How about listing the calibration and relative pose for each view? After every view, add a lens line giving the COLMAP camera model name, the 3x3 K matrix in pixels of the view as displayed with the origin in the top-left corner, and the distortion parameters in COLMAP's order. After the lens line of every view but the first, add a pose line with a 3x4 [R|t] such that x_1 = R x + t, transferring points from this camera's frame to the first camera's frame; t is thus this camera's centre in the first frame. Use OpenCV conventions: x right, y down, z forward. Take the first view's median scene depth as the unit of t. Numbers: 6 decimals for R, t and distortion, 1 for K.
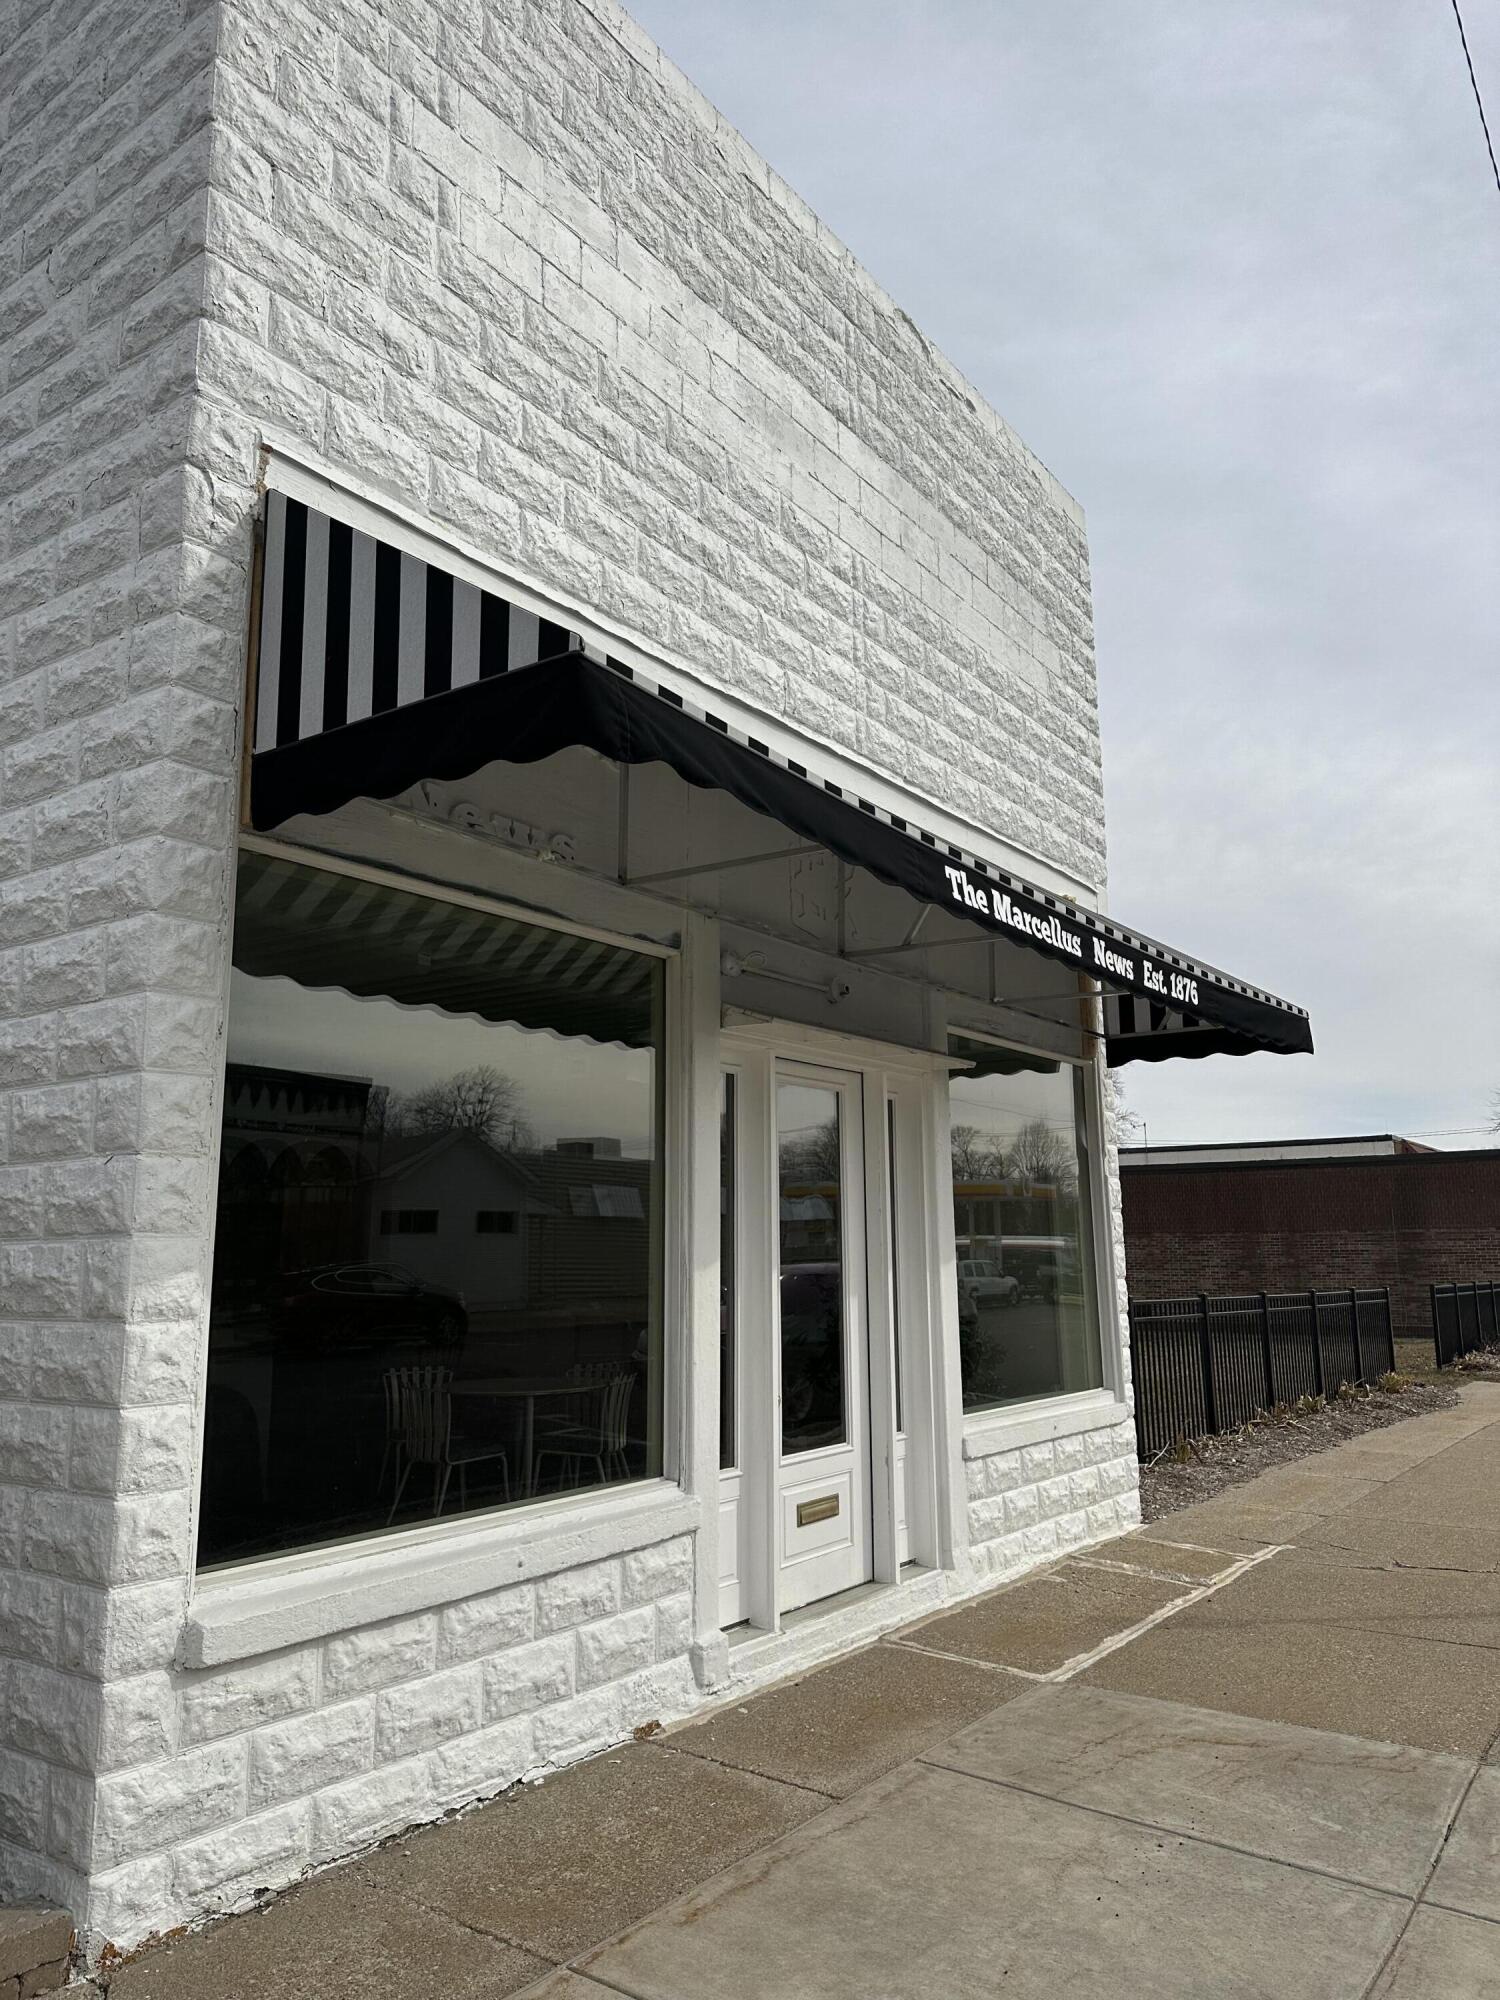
lens RADIAL K [[1398.4, 0, 750.0], [0, 1398.4, 1000.0], [0, 0, 1]] dist [0.088833, -0.129404]
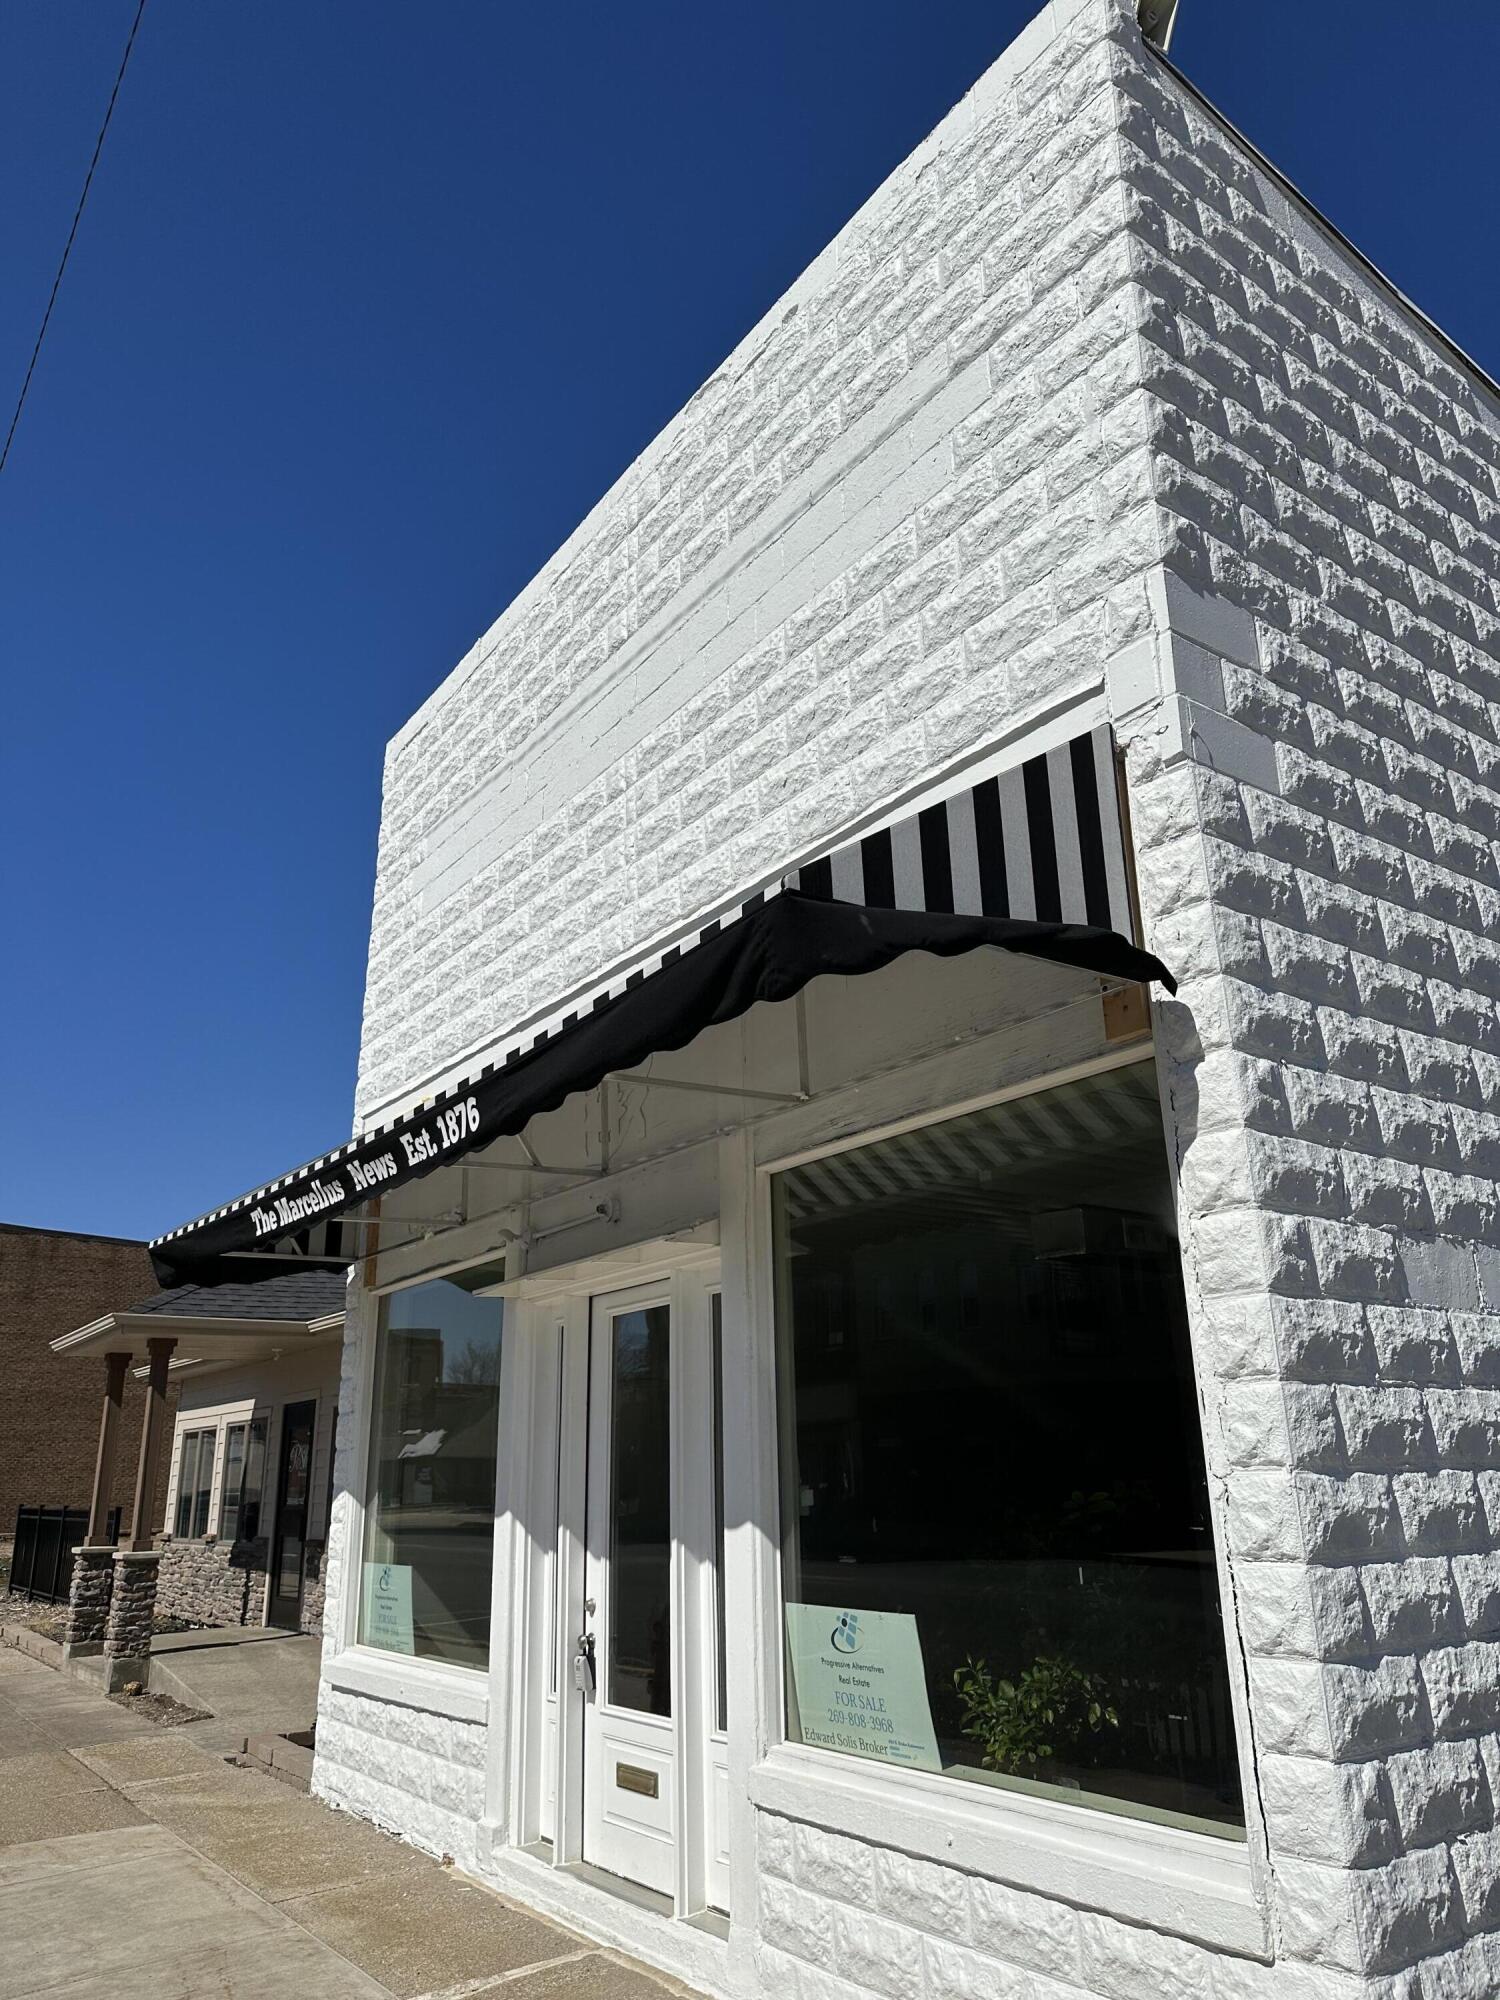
lens RADIAL K [[1398.4, 0, 750.0], [0, 1398.4, 1000.0], [0, 0, 1]] dist [0.088833, -0.129404]
pose [[-0.351059, -0.275928, -0.894774, 0.994554], [0.204931, 0.909786, -0.360960, 0.245290], [0.913652, -0.310086, -0.262842, 1.464640]]
